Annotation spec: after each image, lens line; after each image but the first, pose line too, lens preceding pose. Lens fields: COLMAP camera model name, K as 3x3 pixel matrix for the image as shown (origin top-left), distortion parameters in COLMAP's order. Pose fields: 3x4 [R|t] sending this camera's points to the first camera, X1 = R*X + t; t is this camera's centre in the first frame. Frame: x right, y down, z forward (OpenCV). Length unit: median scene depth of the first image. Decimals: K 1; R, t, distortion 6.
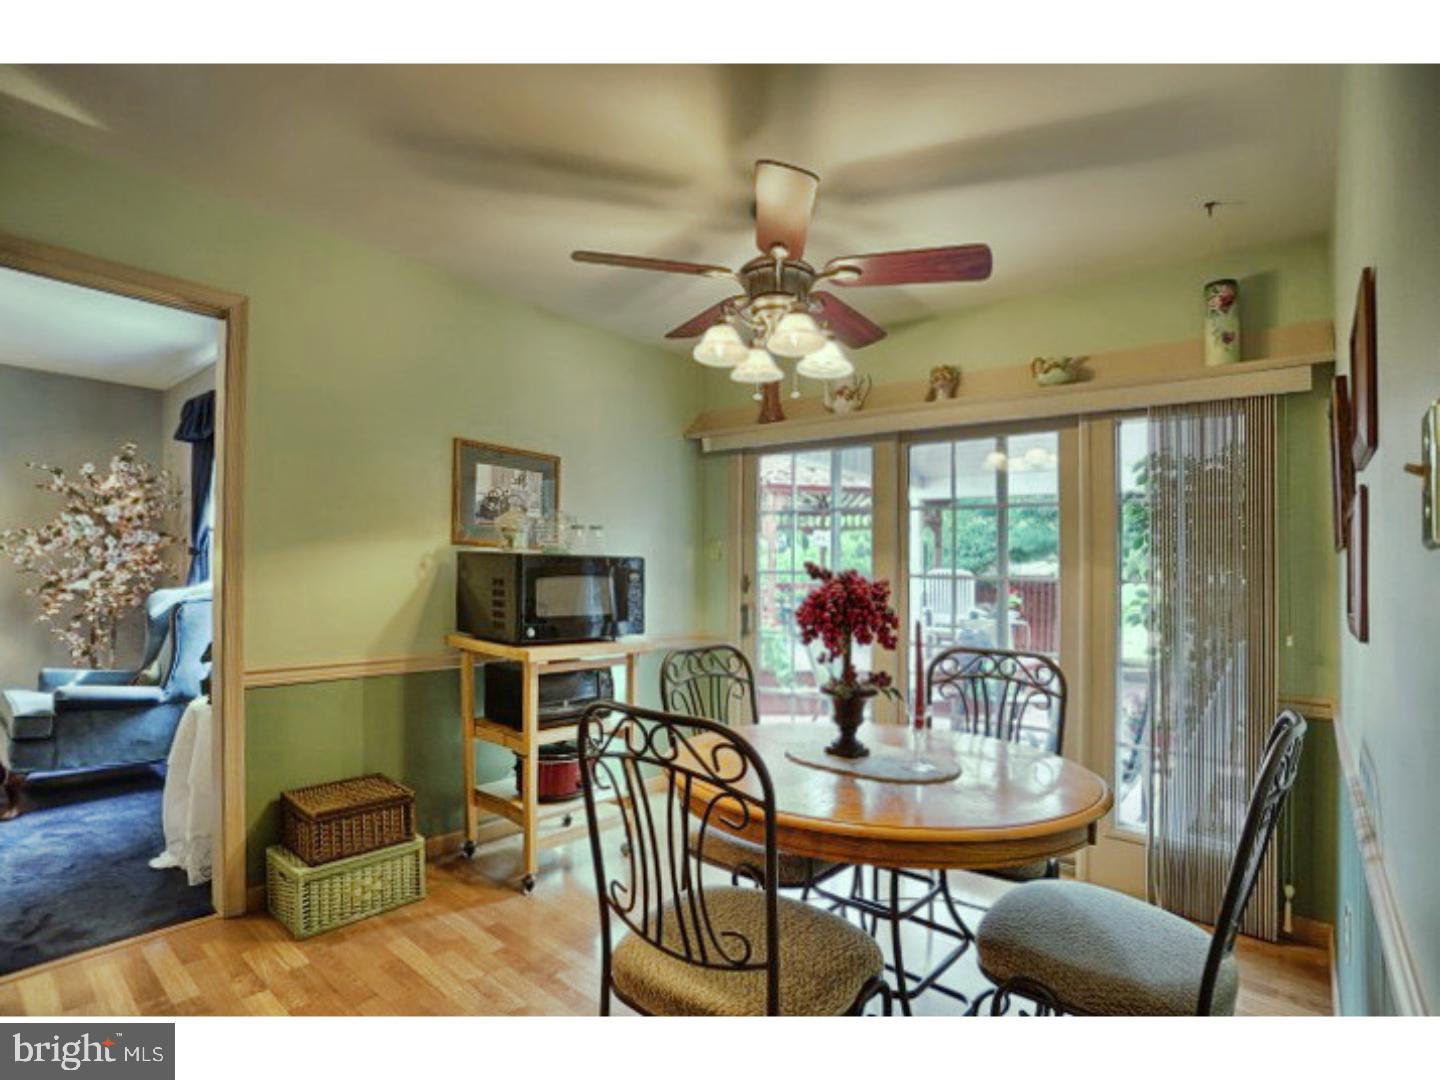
lens RADIAL K [[681.4, 0, 717.0], [0, 681.4, 575.3], [0, 0, 1]] dist [-0.029540, 0.000437]
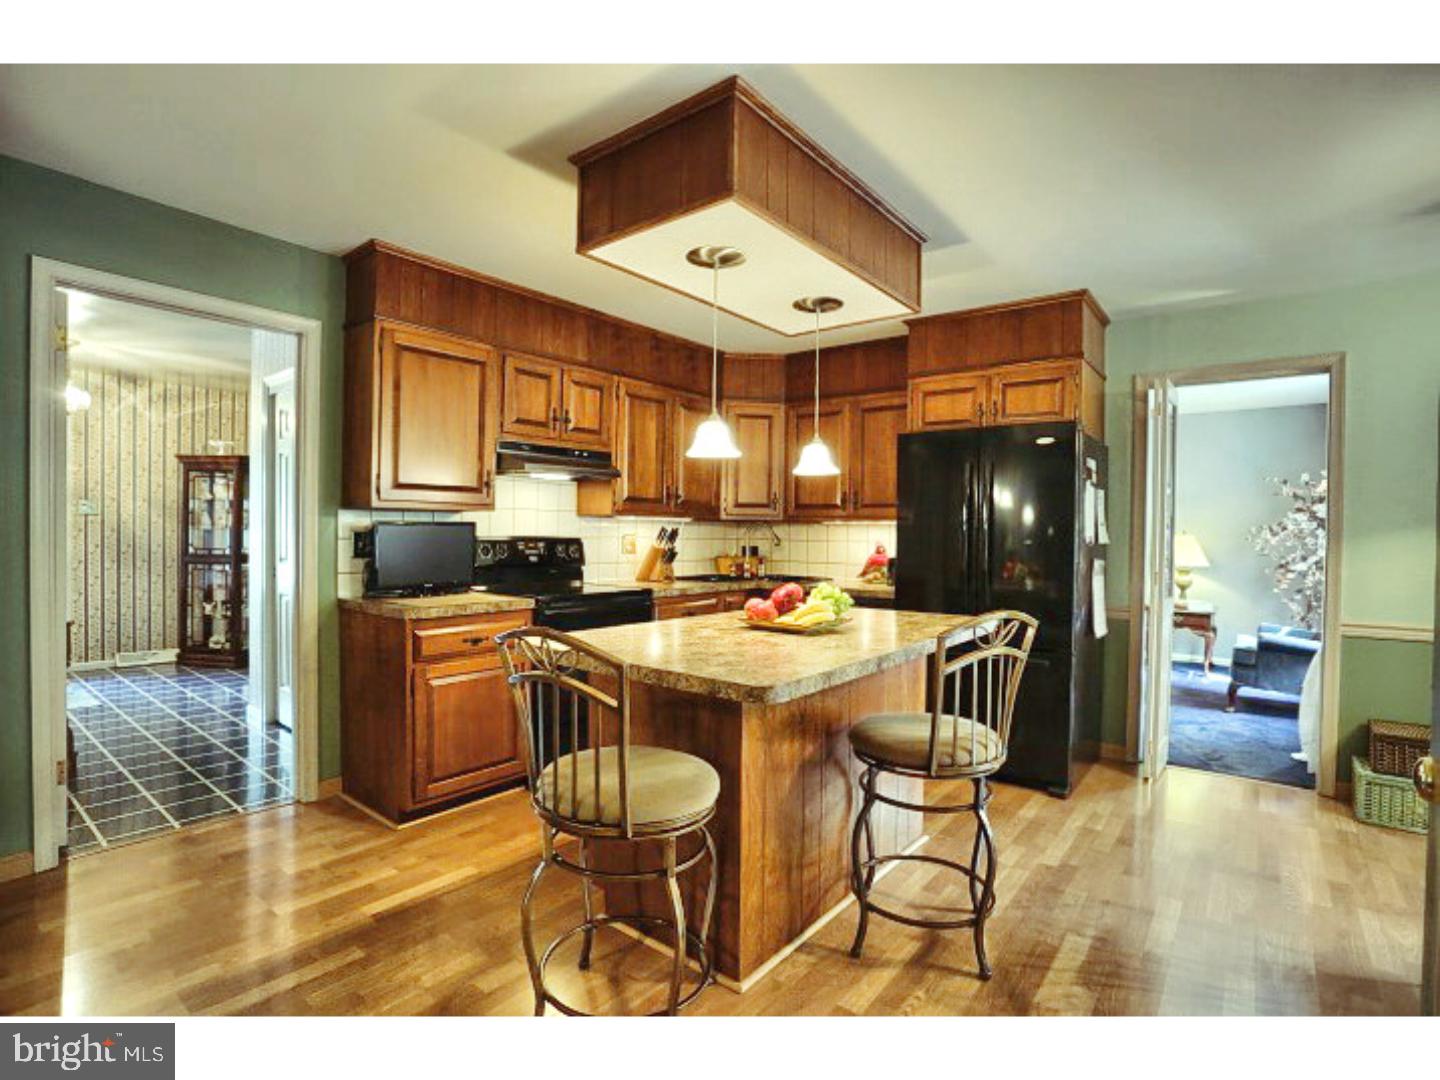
lens RADIAL K [[704.3, 0, 717.2], [0, 704.3, 538.2], [0, 0, 1]] dist [-0.072970, 0.027582]
pose [[0.010266, -0.022838, -0.999686, 0.368906], [-0.022687, 0.999476, -0.023066, 0.015546], [0.999690, 0.022916, 0.009743, -0.166273]]
